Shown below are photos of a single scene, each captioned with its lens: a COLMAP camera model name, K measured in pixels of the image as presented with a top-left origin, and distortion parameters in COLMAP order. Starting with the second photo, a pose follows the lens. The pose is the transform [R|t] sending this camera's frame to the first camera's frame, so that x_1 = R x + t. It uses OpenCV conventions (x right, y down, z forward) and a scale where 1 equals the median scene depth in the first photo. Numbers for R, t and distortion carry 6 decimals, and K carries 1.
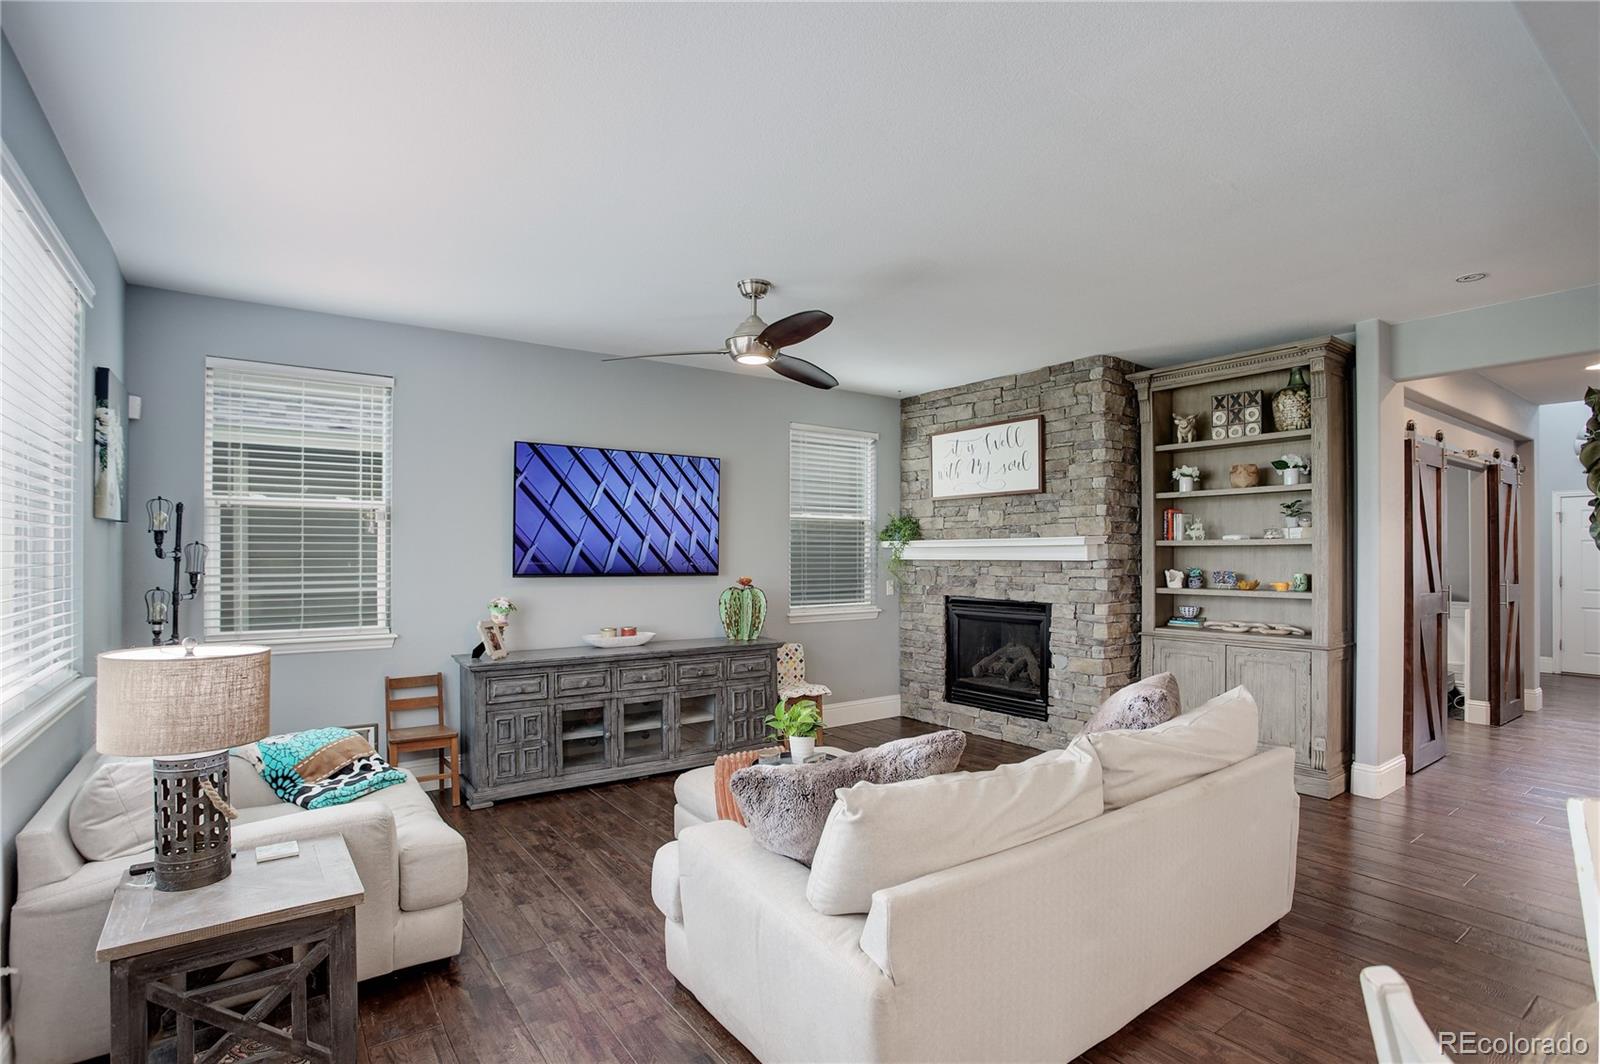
lens RADIAL K [[785.5, 0, 796.4], [0, 785.5, 543.6], [0, 0, 1]] dist [-0.031081, 0.000374]
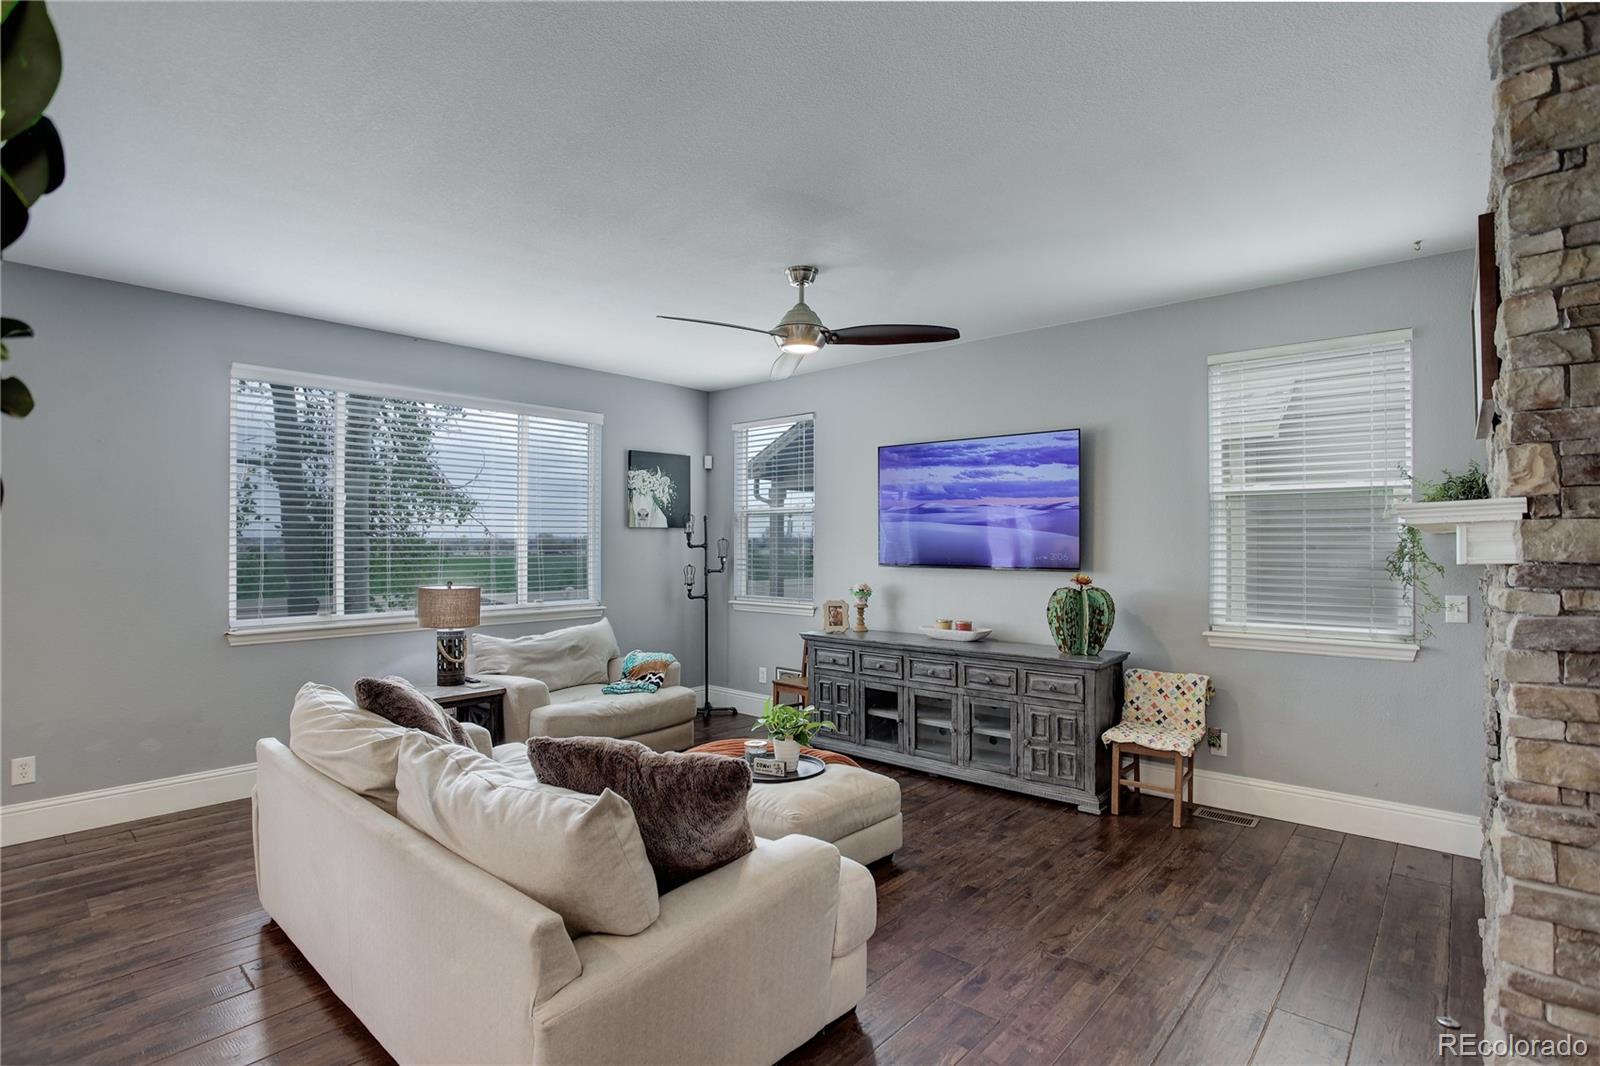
lens RADIAL K [[785.5, 0, 795.9], [0, 785.5, 532.5], [0, 0, 1]] dist [-0.031081, 0.000374]
pose [[0.239309, -0.012202, -0.970867, 0.713153], [0.016361, 0.999830, -0.008533, 0.002371], [0.970806, -0.013842, 0.239468, 0.603150]]
